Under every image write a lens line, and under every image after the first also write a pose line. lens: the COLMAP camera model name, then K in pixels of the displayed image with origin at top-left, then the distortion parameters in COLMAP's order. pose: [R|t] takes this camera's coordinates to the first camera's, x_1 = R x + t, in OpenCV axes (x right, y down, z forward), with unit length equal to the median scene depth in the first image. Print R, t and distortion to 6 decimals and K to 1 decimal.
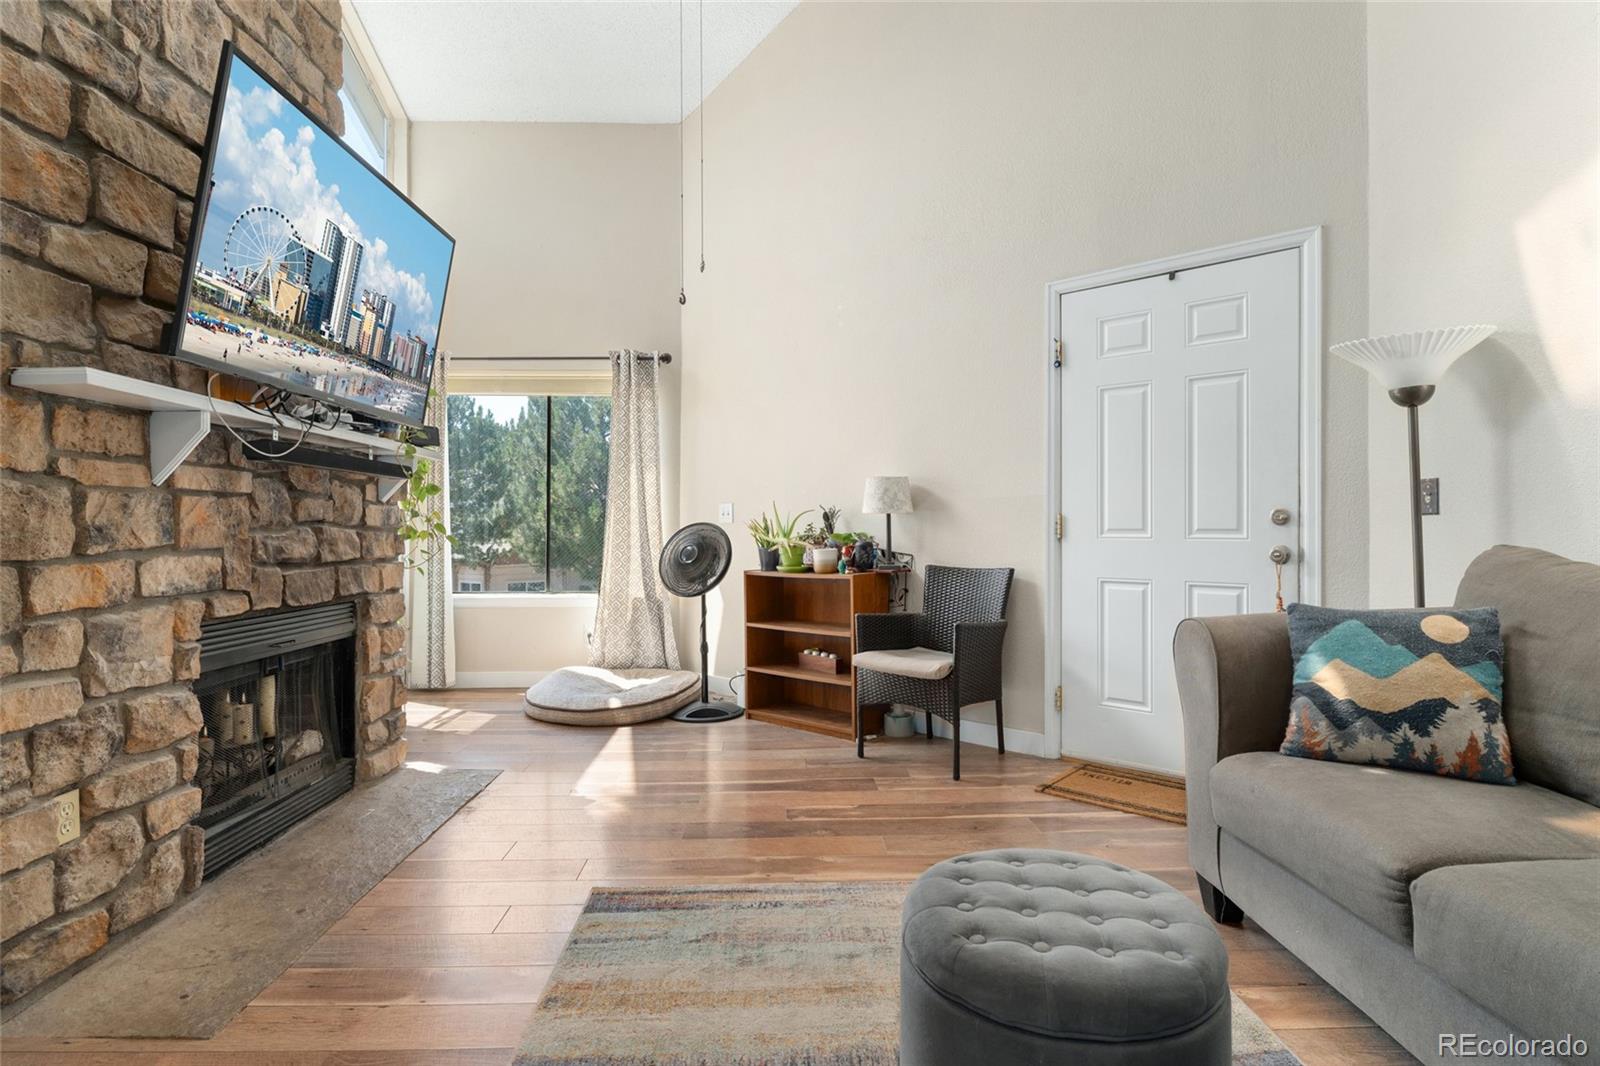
lens RADIAL K [[823.5, 0, 797.6], [0, 823.5, 525.1], [0, 0, 1]] dist [-0.001273, 0.000384]
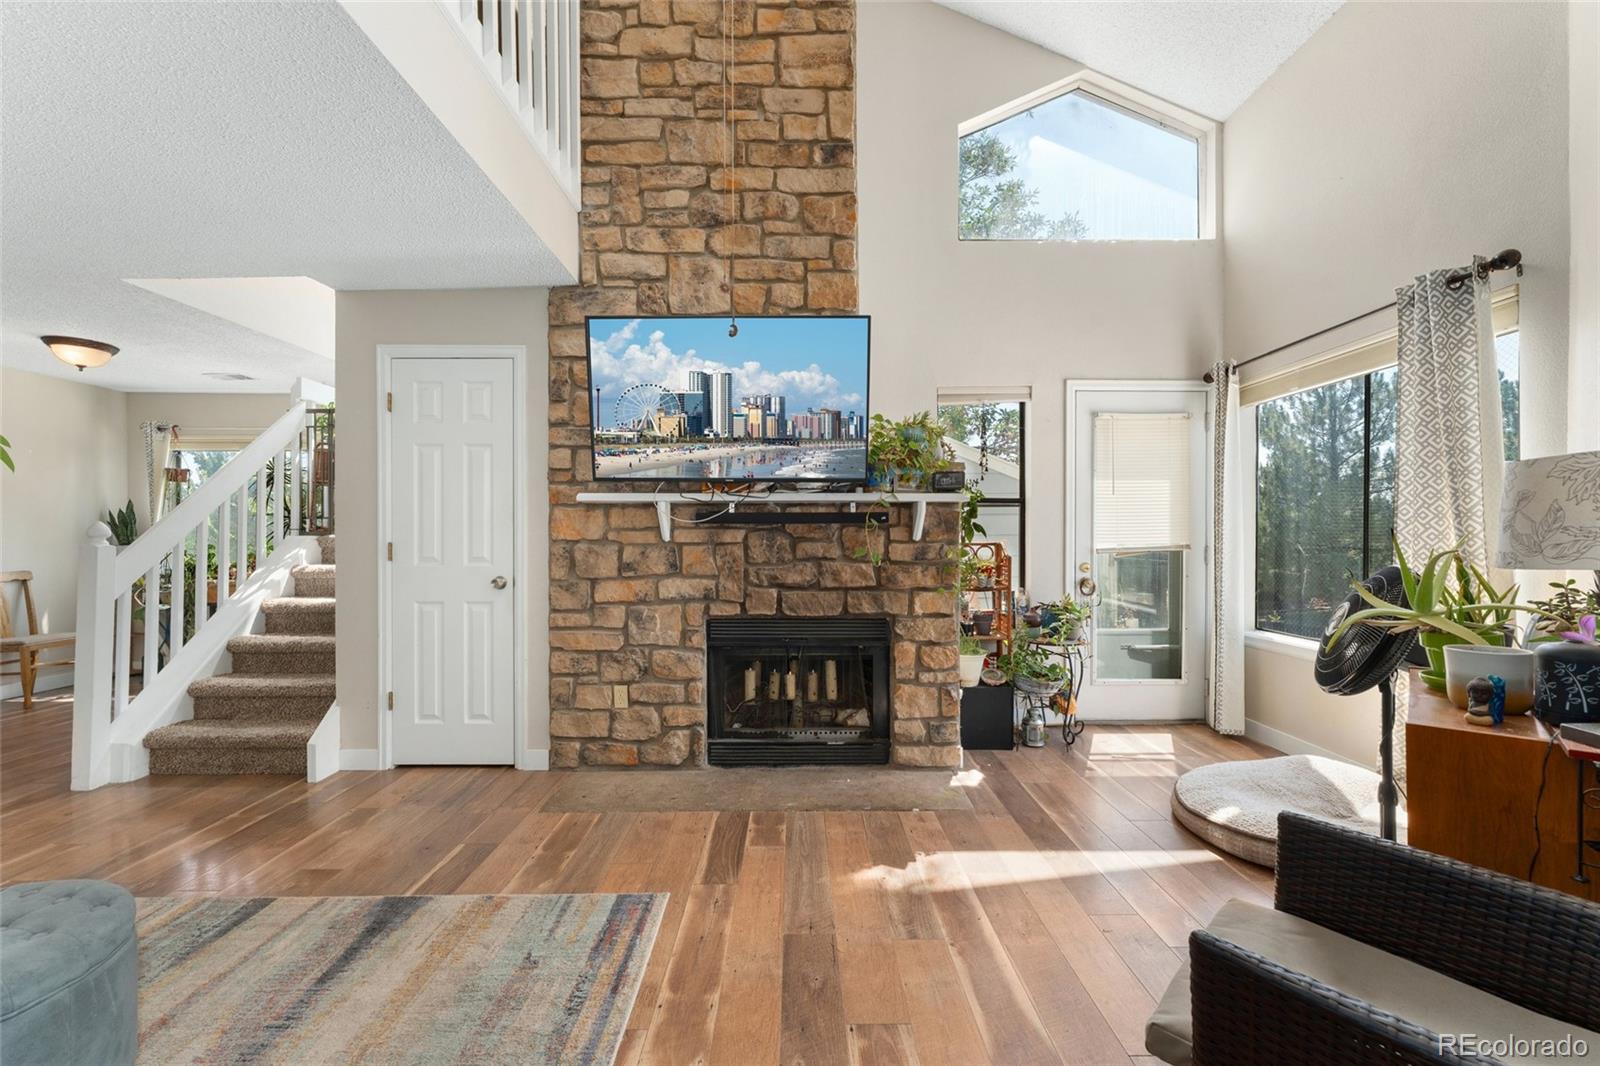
lens RADIAL K [[644.8, 0, 792.6], [0, 644.8, 536.6], [0, 0, 1]] dist [-0.001364, -0.000101]
pose [[-0.035174, 0.000060, -0.999381, 0.668454], [0.008950, 0.999960, -0.000255, -0.053093], [0.999341, -0.008954, -0.035174, 1.268877]]
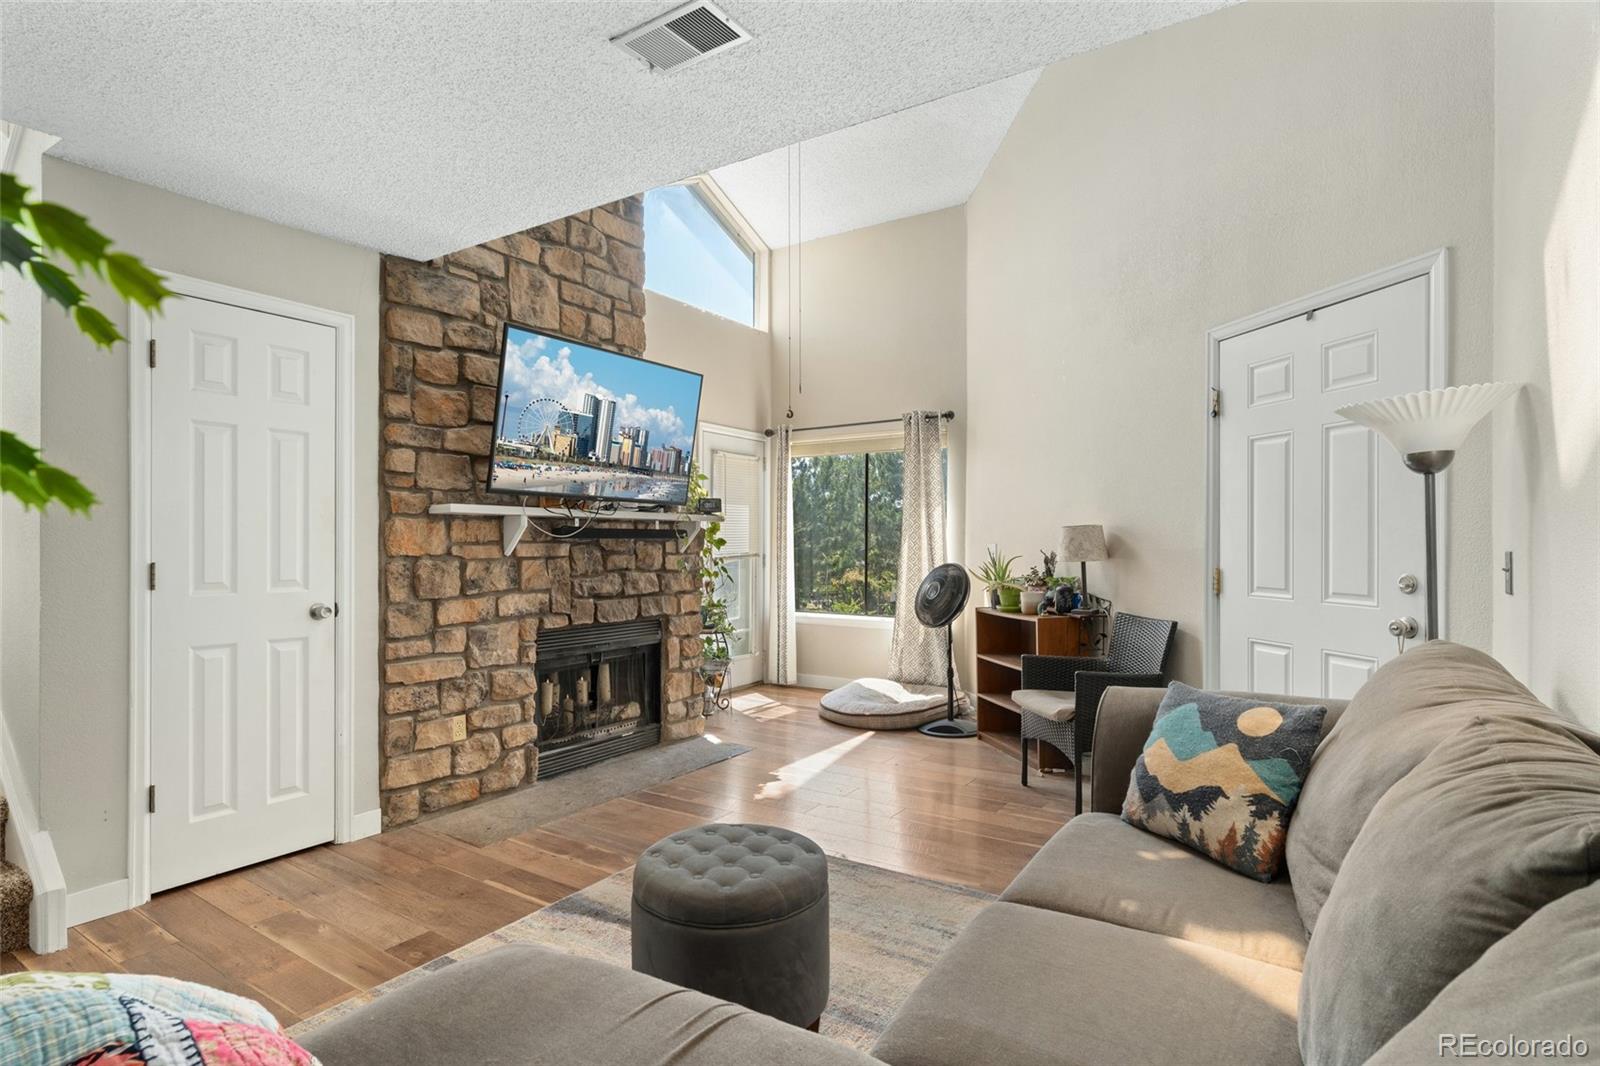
lens RADIAL K [[825.7, 0, 796.5], [0, 825.7, 538.8], [0, 0, 1]] dist [0.000581, 0.000771]
pose [[0.817031, -0.000022, -0.576594, 0.763177], [0.002654, 0.999990, 0.003723, -0.086155], [0.576588, -0.004572, 0.817022, -0.124373]]
